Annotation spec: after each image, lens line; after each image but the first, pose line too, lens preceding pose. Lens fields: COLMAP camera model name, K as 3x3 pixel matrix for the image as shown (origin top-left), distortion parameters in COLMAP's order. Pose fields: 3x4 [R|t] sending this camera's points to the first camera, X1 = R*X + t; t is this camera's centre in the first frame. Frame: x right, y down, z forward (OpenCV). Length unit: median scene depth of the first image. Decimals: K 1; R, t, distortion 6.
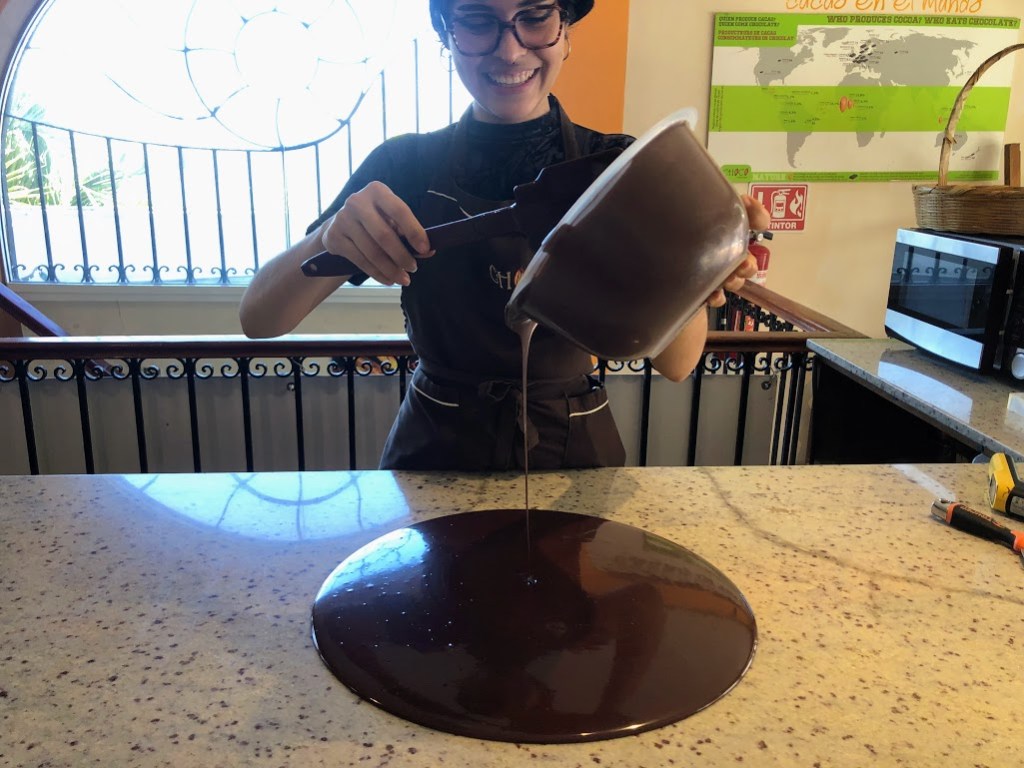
lens RADIAL K [[860.4, 0, 493.1], [0, 860.4, 383.8], [0, 0, 1]] dist [-0.007028, -0.002673]
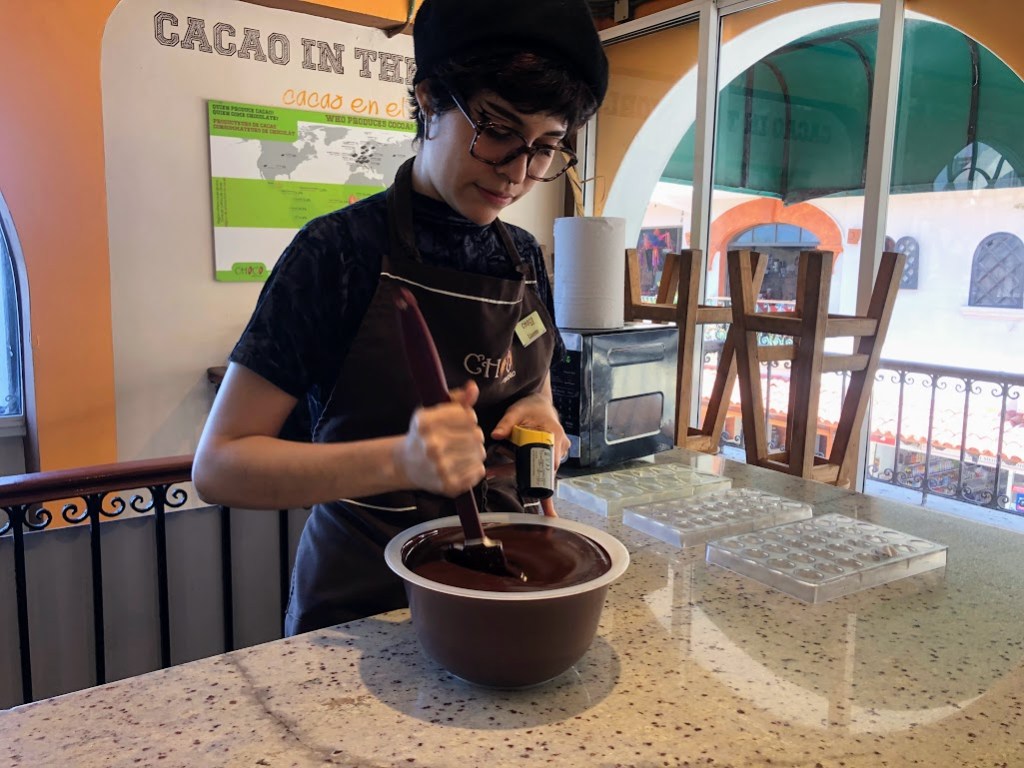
lens RADIAL K [[860.4, 0, 493.1], [0, 860.4, 383.8], [0, 0, 1]] dist [-0.007028, -0.002673]
pose [[0.861739, -0.075845, 0.501651, 0.039016], [0.138114, 0.986490, -0.088105, -0.011244], [-0.488191, 0.145208, 0.860572, 0.107977]]
